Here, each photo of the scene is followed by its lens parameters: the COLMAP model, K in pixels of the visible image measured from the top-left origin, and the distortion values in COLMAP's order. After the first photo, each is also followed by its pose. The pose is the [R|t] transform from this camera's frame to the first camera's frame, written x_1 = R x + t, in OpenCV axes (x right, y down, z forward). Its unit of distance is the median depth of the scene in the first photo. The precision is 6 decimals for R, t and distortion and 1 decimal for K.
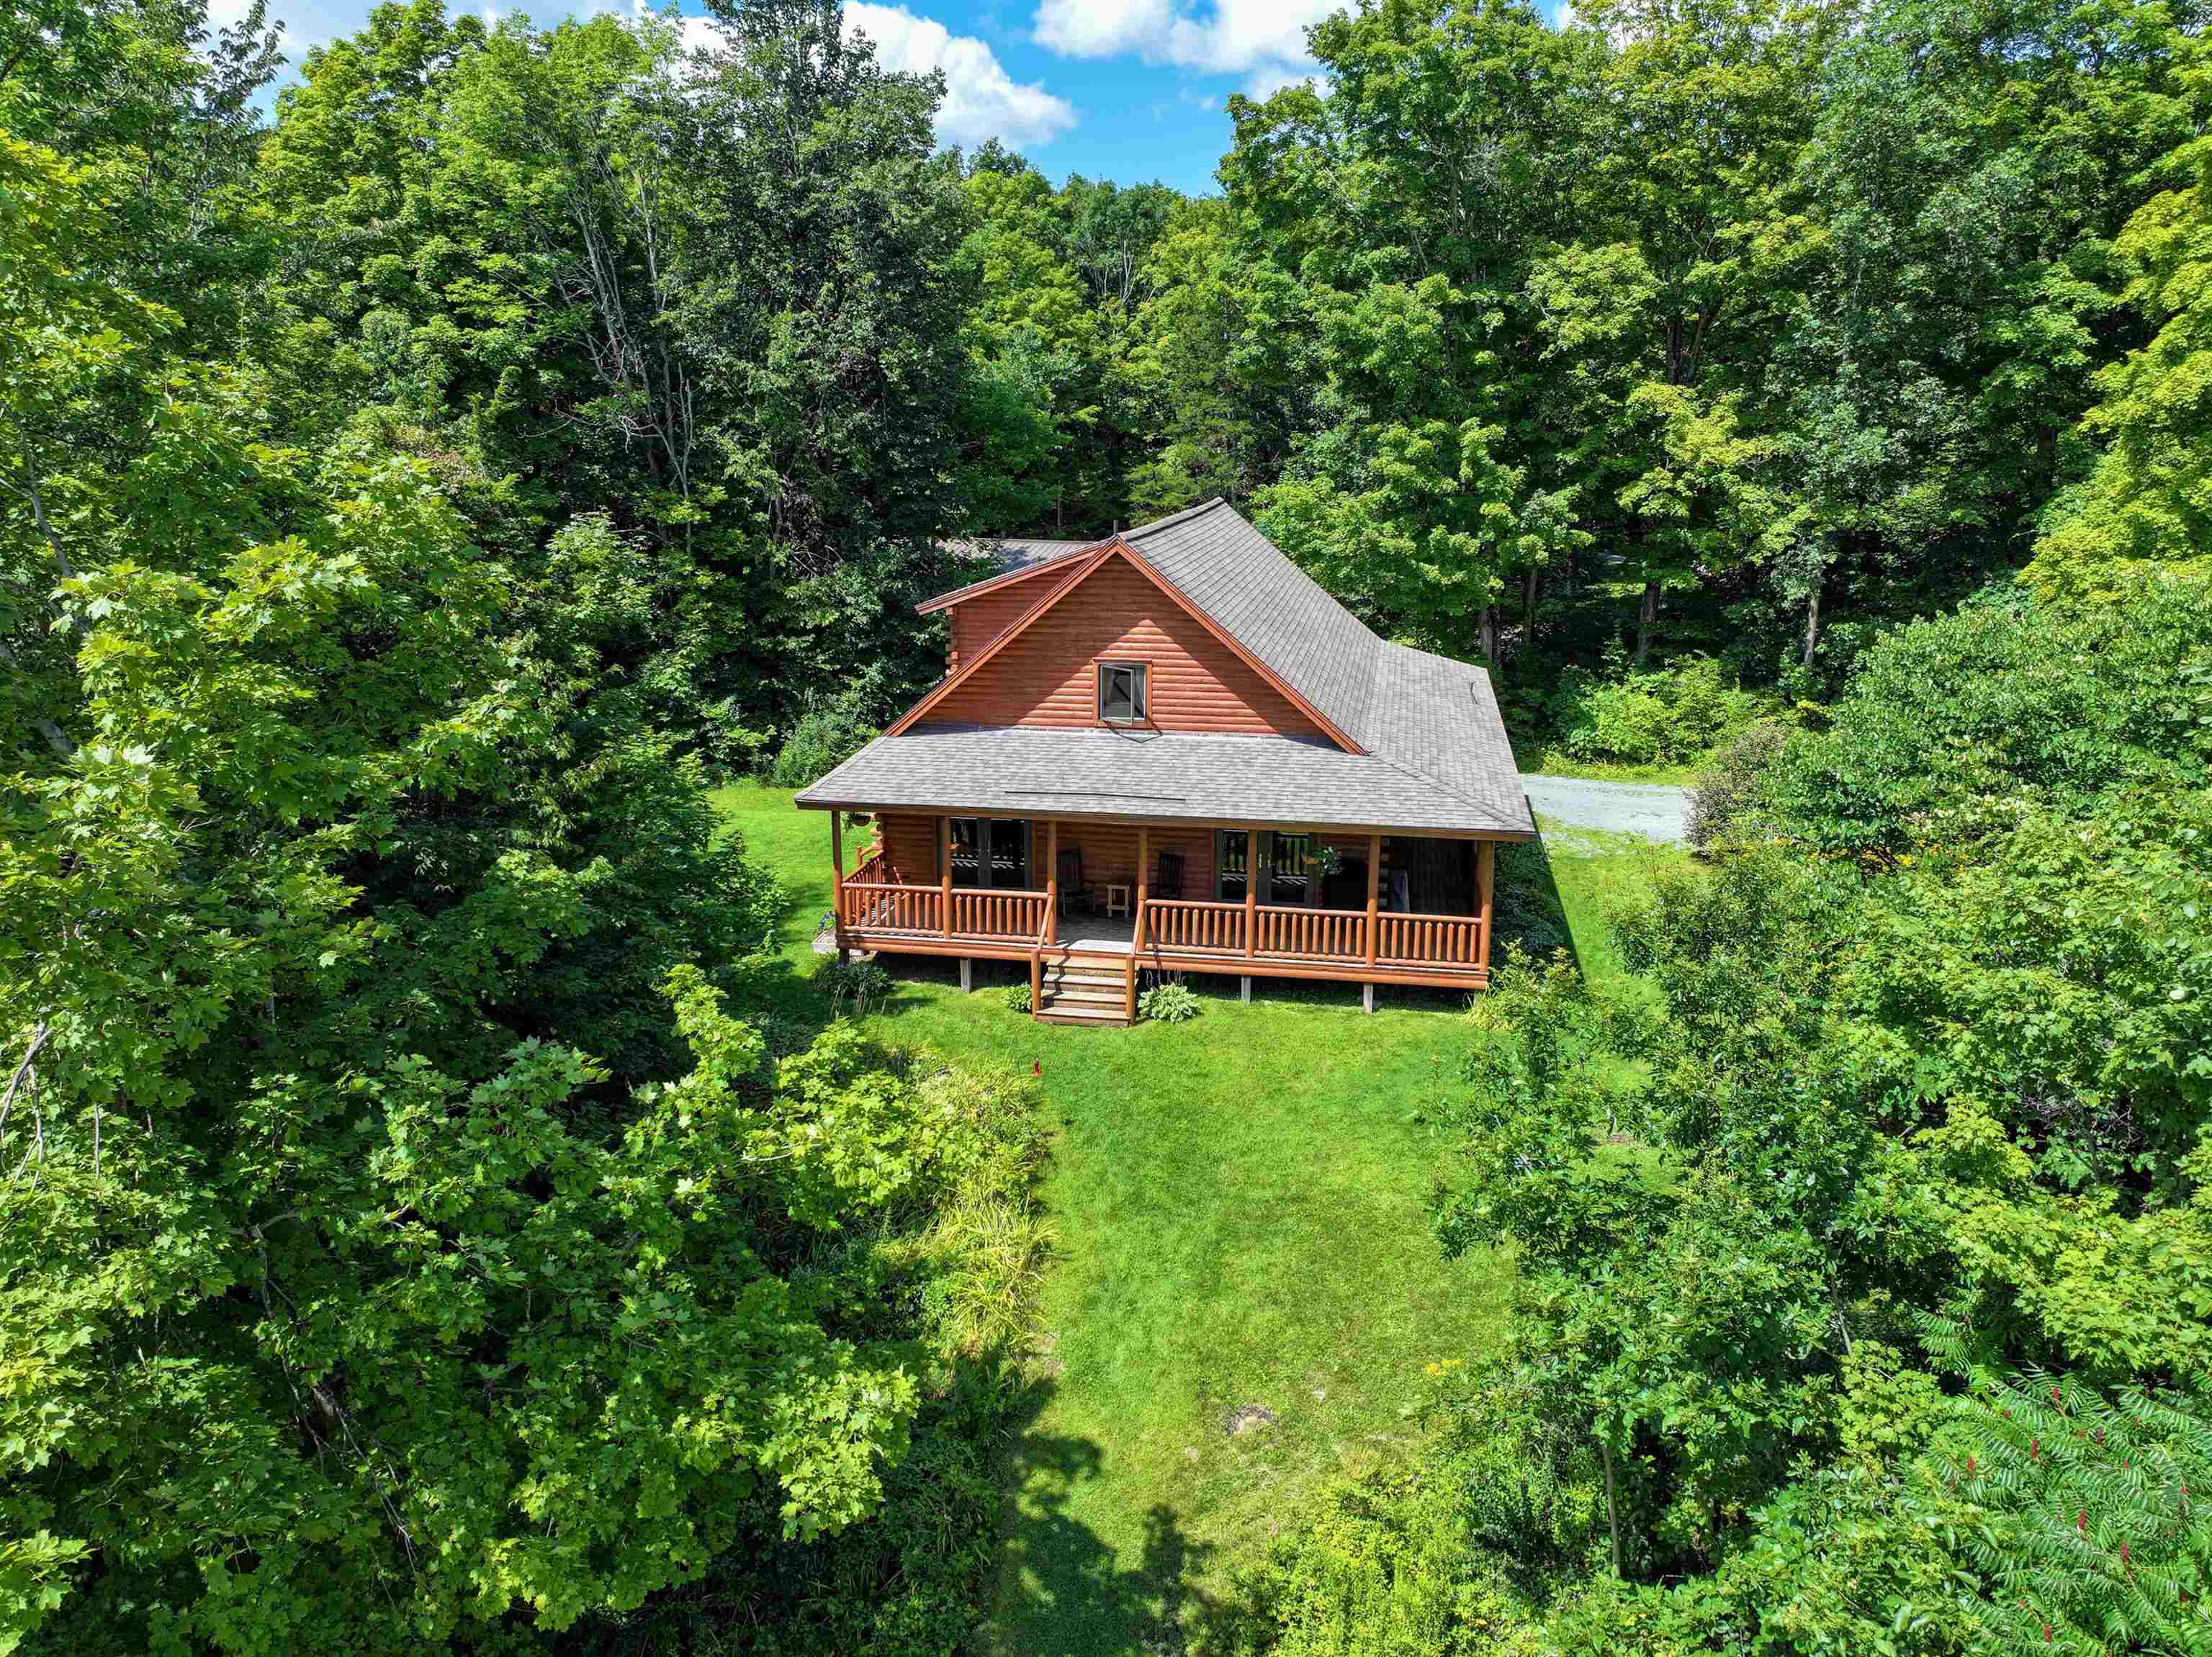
lens RADIAL K [[1570.8, 0, 1104.4], [0, 1570.8, 830.5], [0, 0, 1]] dist [-0.007194, 0.006593]
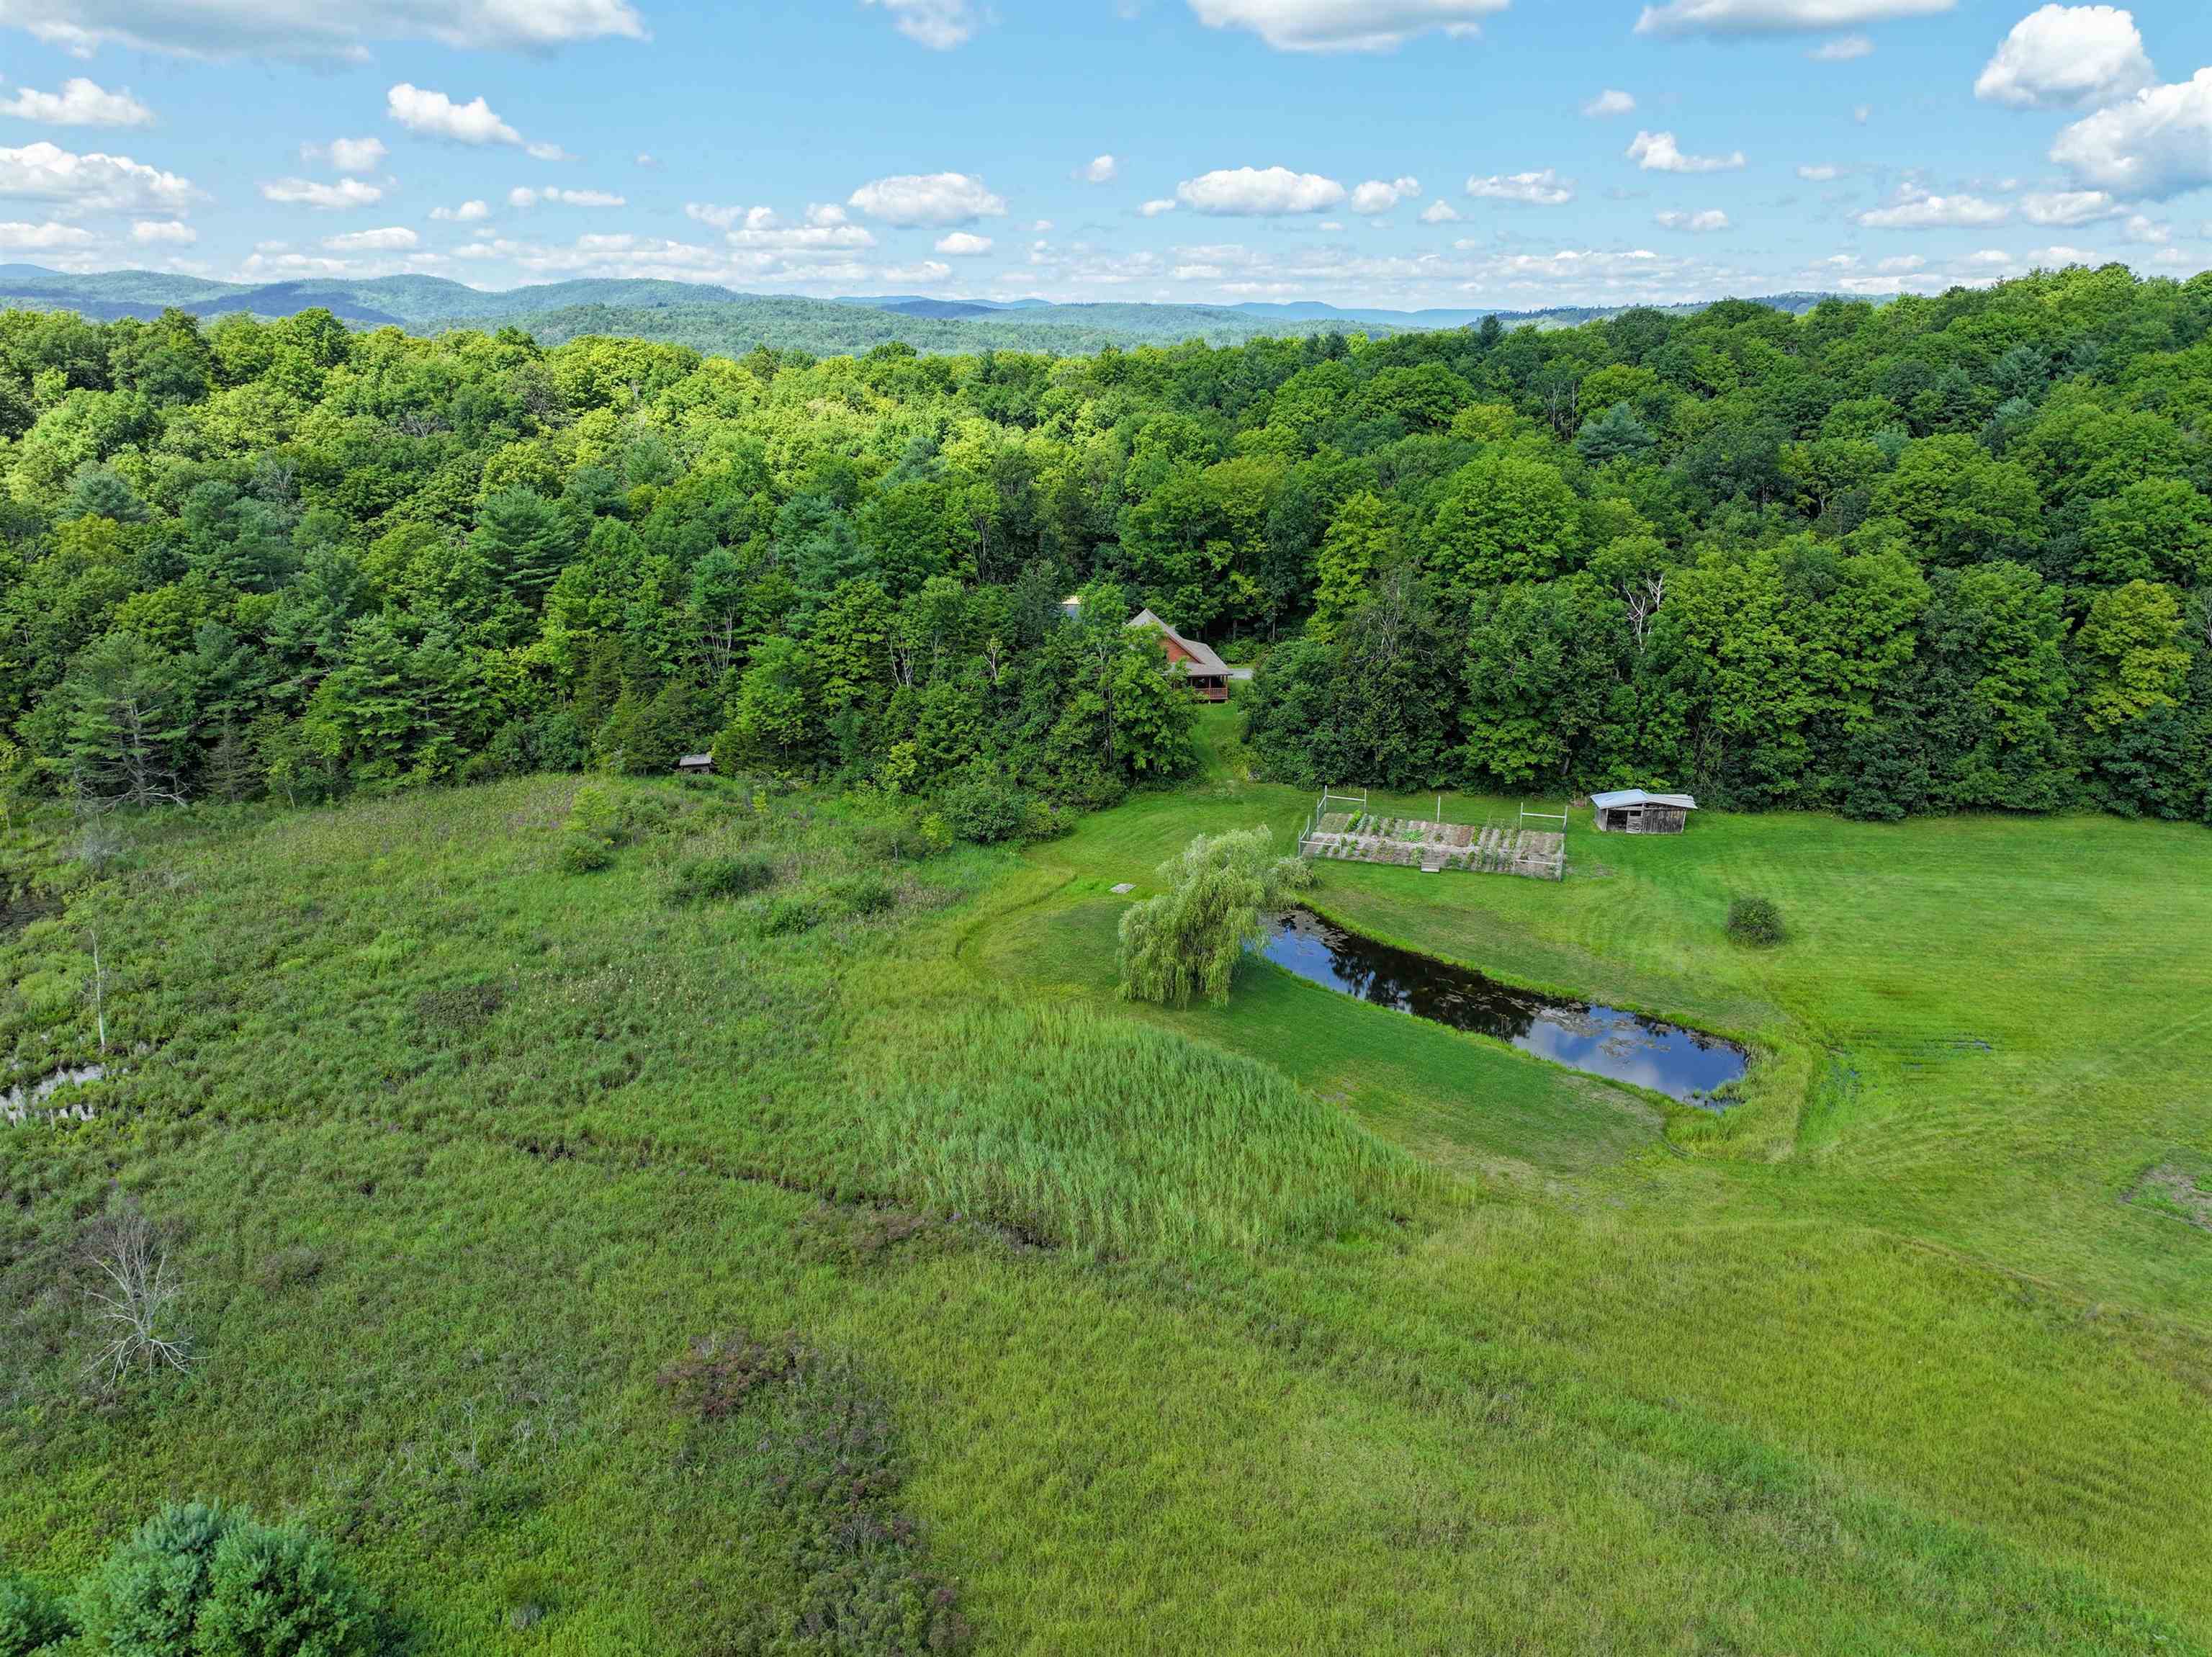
lens RADIAL K [[1570.8, 0, 1105.5], [0, 1570.8, 826.7], [0, 0, 1]] dist [-0.007194, 0.006593]
pose [[0.957731, -0.082782, 0.275497, -1.981301], [0.068564, 0.995789, 0.060861, 0.186022], [-0.279375, -0.039399, 0.959373, -4.904995]]
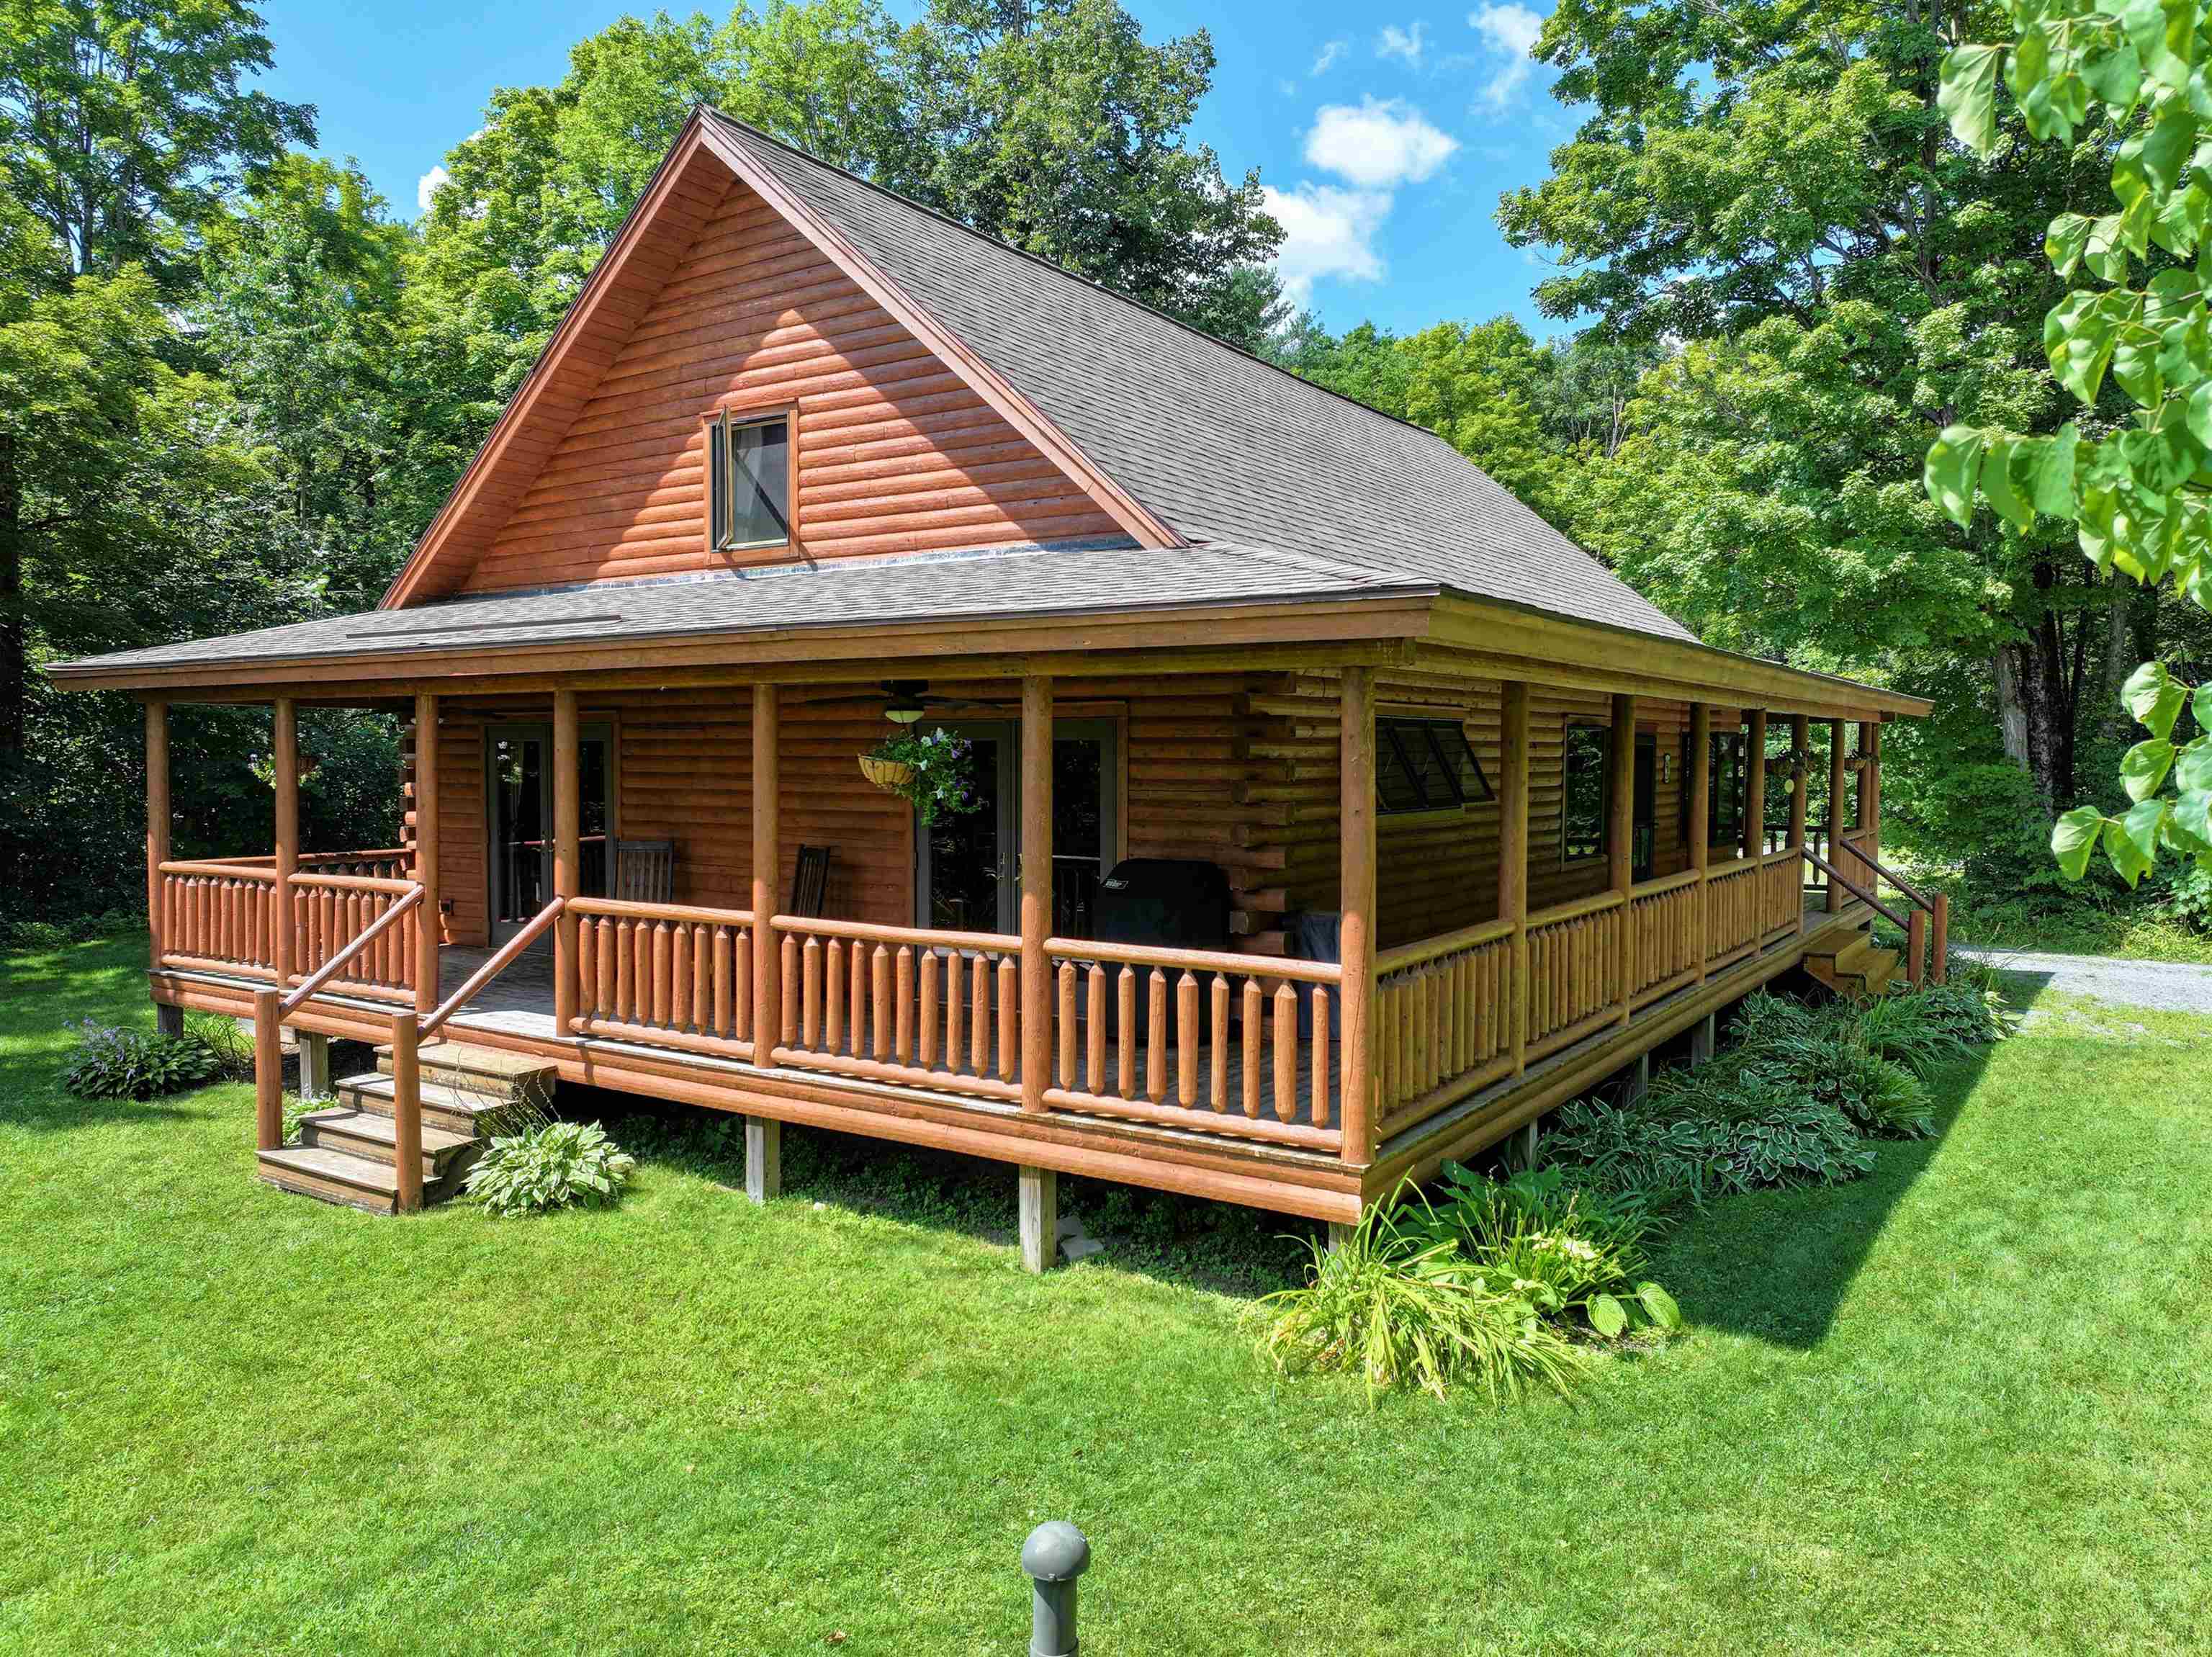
lens RADIAL K [[1570.8, 0, 1110.8], [0, 1570.8, 828.9], [0, 0, 1]] dist [-0.007194, 0.006593]
pose [[0.922827, 0.023985, -0.384467, 0.284350], [-0.100785, 0.978328, -0.180879, 0.080397], [0.371796, 0.205668, 0.905245, 0.663701]]
